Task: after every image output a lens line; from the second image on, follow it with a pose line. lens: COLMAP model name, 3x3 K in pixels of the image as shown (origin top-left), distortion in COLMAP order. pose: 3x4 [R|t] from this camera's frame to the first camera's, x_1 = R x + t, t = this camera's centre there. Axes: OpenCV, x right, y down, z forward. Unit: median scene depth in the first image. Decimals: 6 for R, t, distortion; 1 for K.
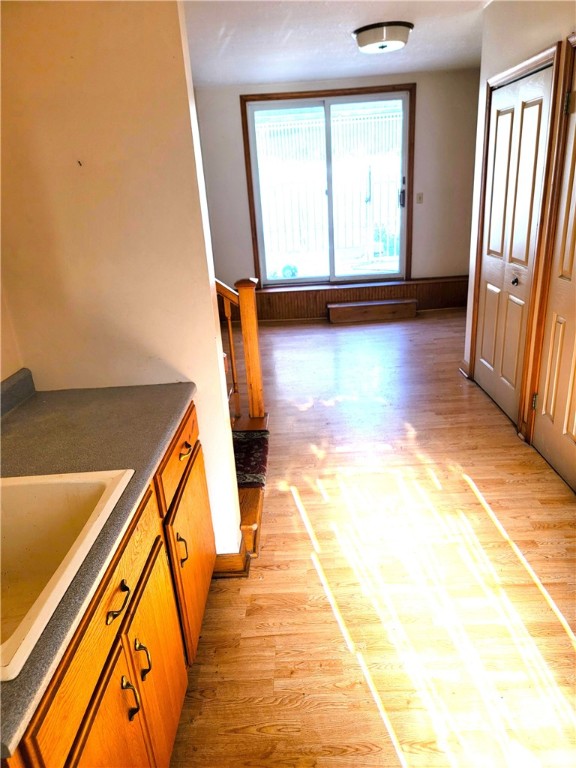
lens RADIAL K [[537.3, 0, 289.9], [0, 537.3, 383.0], [0, 0, 1]] dist [0.037715, -0.021194]
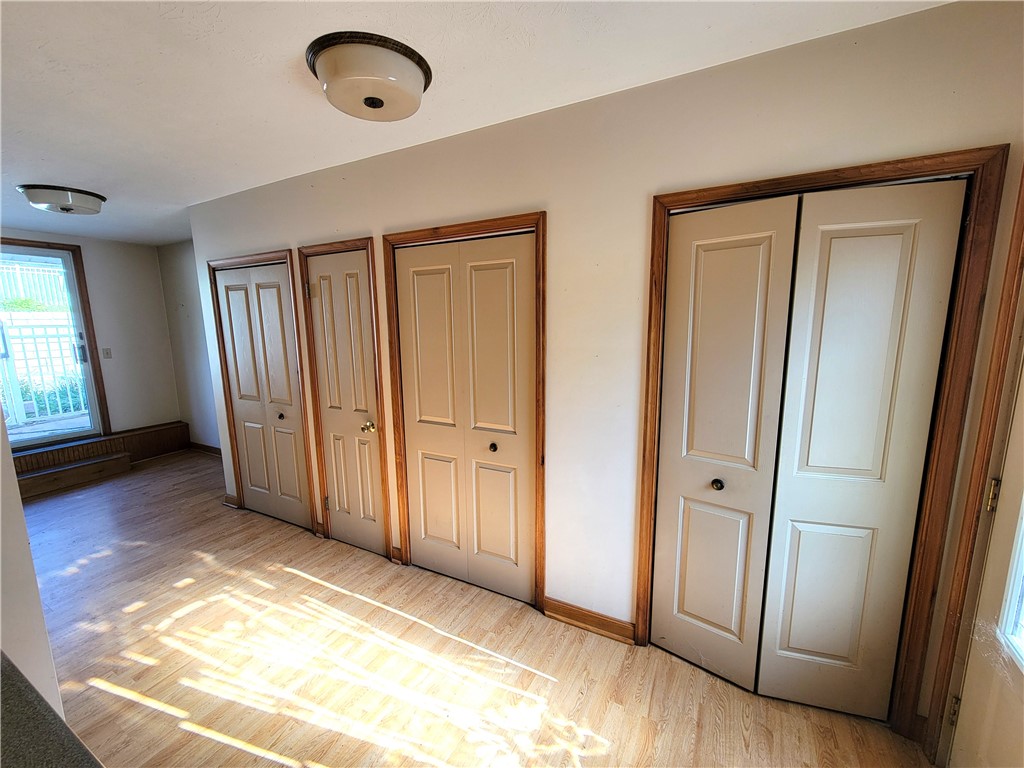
lens RADIAL K [[415.8, 0, 514.6], [0, 415.8, 387.5], [0, 0, 1]] dist [-0.011949, -0.000275]
pose [[0.459215, -0.081425, 0.884585, -0.136702], [0.291528, 0.954453, -0.063485, -0.026489], [-0.839126, 0.287035, 0.462037, 0.069623]]
